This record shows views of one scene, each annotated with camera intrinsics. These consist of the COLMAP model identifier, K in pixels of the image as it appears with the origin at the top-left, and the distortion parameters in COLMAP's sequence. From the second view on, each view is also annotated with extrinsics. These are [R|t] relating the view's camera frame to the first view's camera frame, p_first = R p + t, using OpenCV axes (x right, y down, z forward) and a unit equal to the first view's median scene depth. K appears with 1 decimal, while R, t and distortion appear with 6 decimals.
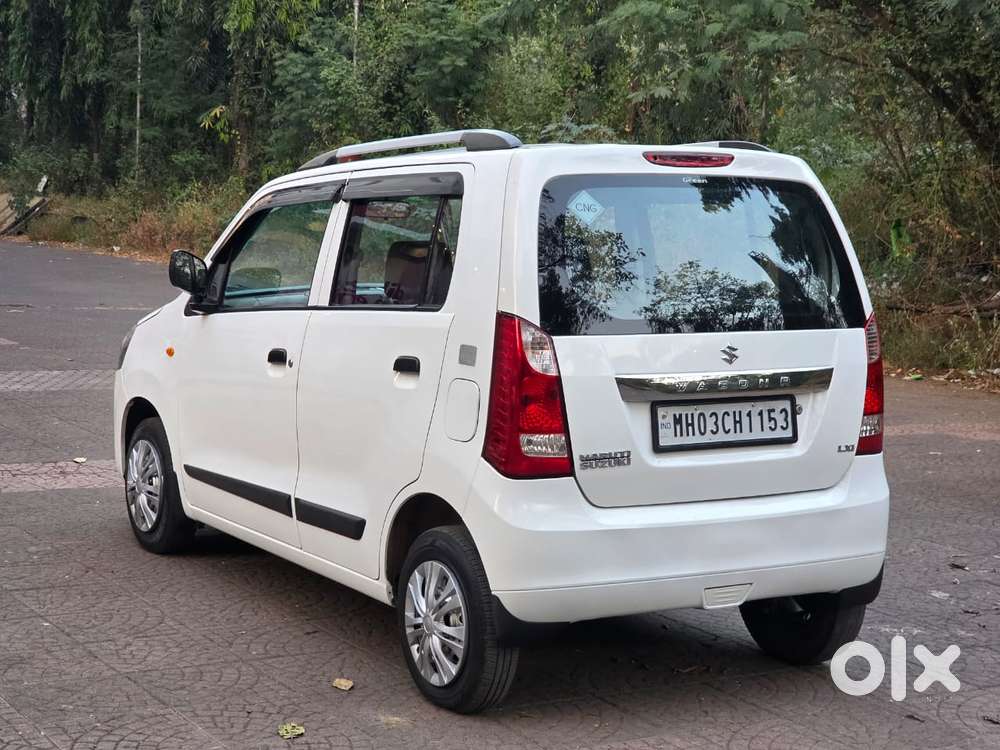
lens RADIAL K [[1831.5, 0, 500.0], [0, 1831.5, 375.0], [0, 0, 1]] dist [0.019470, 0.188914]
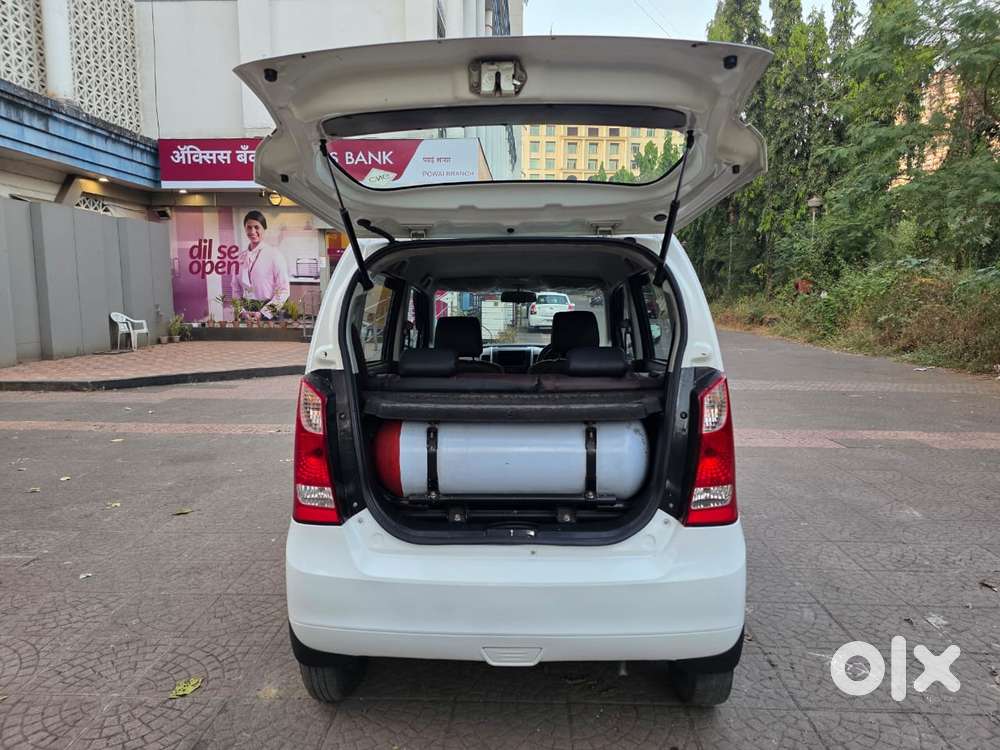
lens RADIAL K [[664.3, 0, 502.2], [0, 664.3, 377.8], [0, 0, 1]] dist [0.070949, -0.055552]
pose [[0.845445, 0.035736, -0.532865, 0.314439], [-0.029935, 0.999361, 0.019526, -0.041749], [0.533223, -0.000557, 0.845975, 0.681937]]
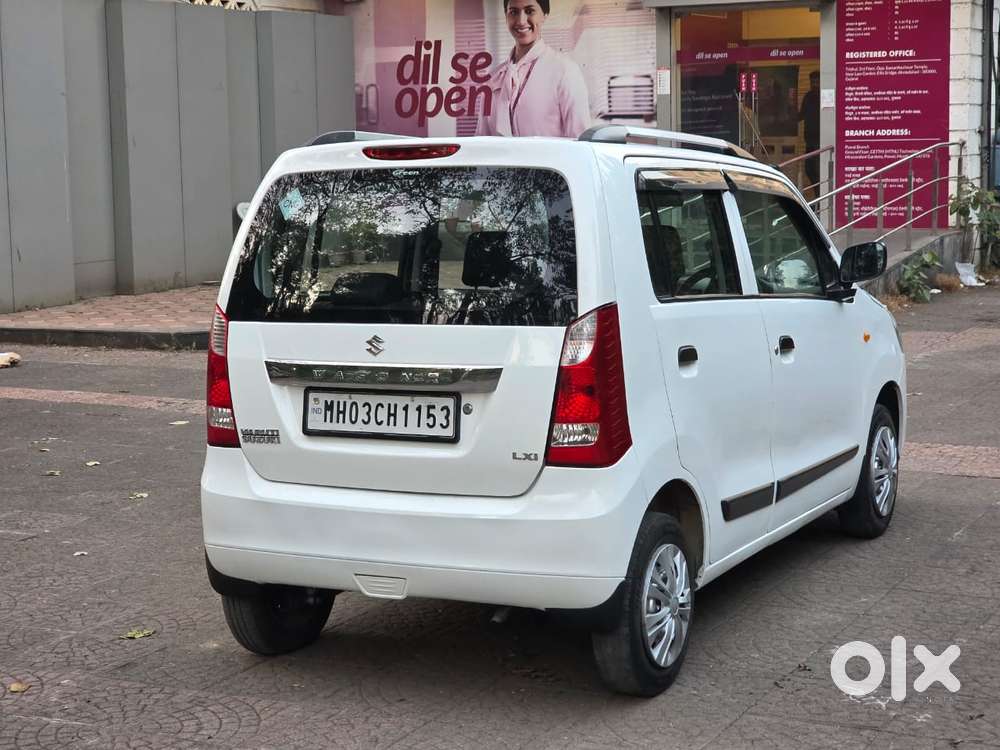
lens RADIAL K [[1831.5, 0, 500.0], [0, 1831.5, 375.0], [0, 0, 1]] dist [0.019470, 0.188914]
pose [[0.559357, 0.064866, -0.826385, 0.978920], [-0.054414, 0.997657, 0.041478, -0.040073], [0.827139, 0.021766, 0.561576, 0.489270]]
